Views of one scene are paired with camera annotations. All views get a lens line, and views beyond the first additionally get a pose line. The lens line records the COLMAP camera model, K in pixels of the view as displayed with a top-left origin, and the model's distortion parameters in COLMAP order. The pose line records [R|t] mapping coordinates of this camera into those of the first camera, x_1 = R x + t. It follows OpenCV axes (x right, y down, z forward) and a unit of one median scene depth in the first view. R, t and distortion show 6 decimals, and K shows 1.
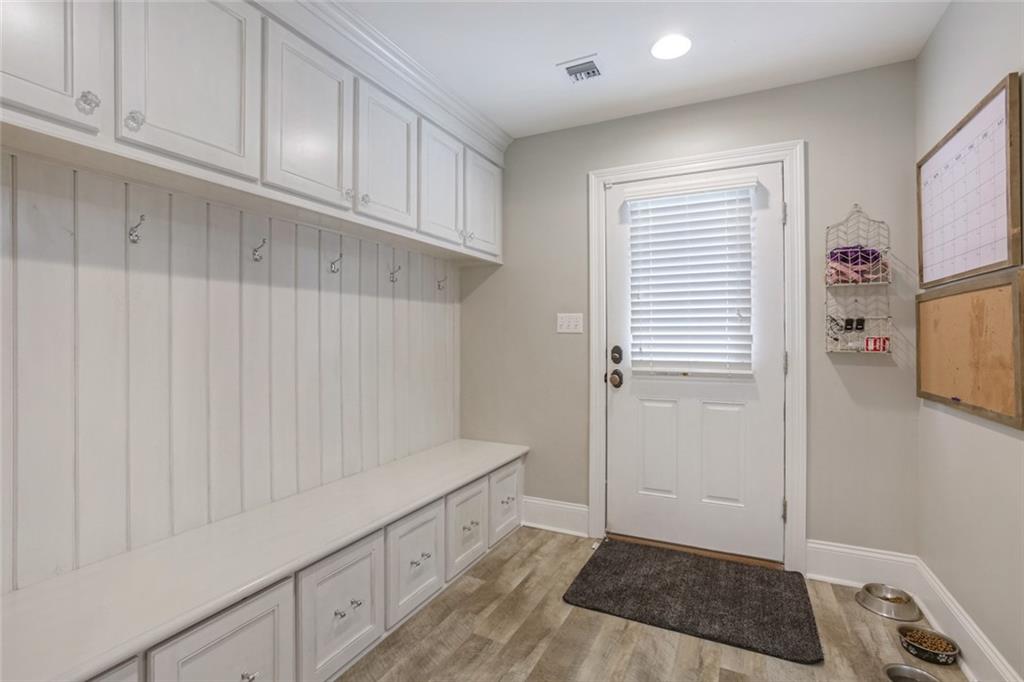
lens RADIAL K [[477.4, 0, 513.6], [0, 477.4, 336.1], [0, 0, 1]] dist [-0.018077, 0.002204]
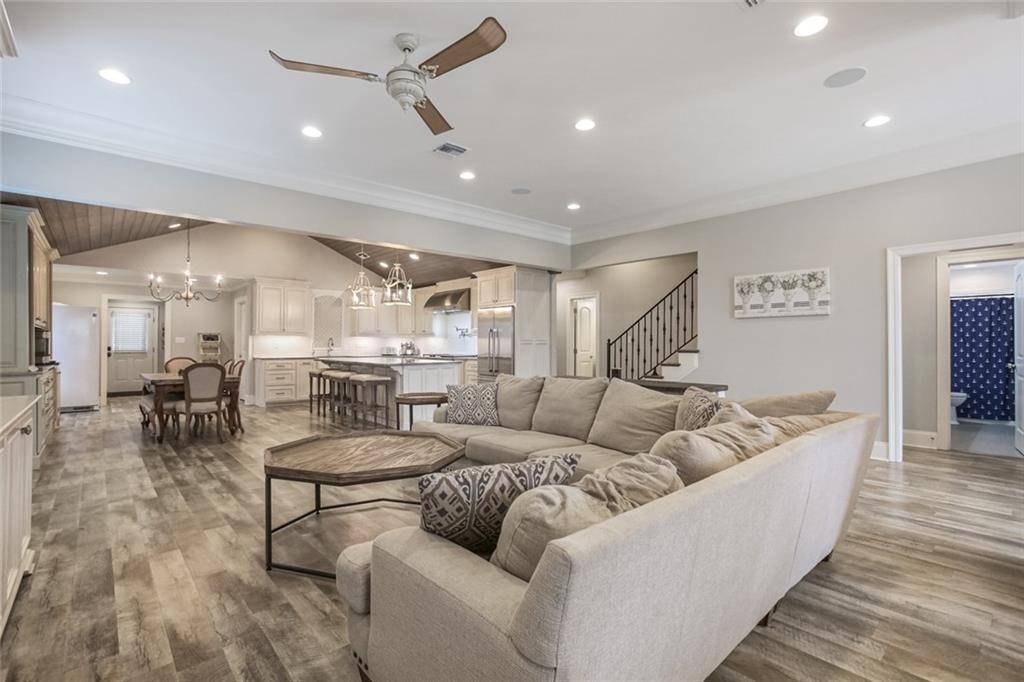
lens RADIAL K [[477.4, 0, 507.5], [0, 477.4, 341.1], [0, 0, 1]] dist [-0.018077, 0.002204]
pose [[0.384221, 0.006280, 0.923220, -2.504096], [-0.011185, 0.999935, -0.002147, -0.061424], [-0.923173, -0.009501, 0.384266, -4.200629]]
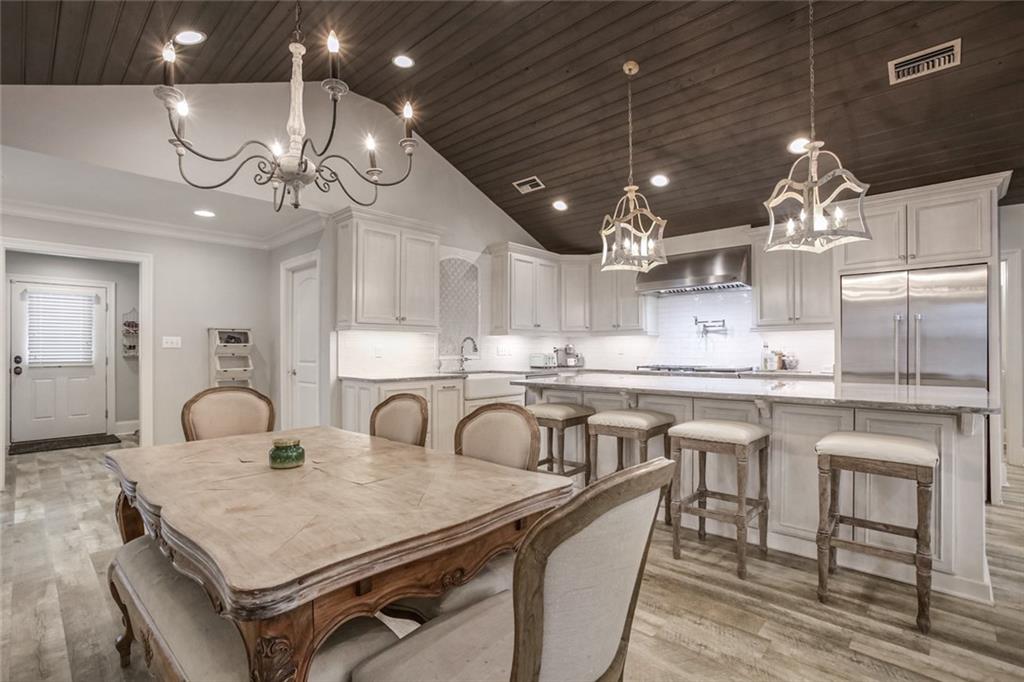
lens RADIAL K [[477.4, 0, 520.2], [0, 477.4, 348.4], [0, 0, 1]] dist [-0.018077, 0.002204]
pose [[0.289669, -0.000645, 0.957127, -1.321653], [-0.005740, 0.999981, 0.002411, -0.033774], [-0.957110, -0.006192, 0.289660, -2.043895]]
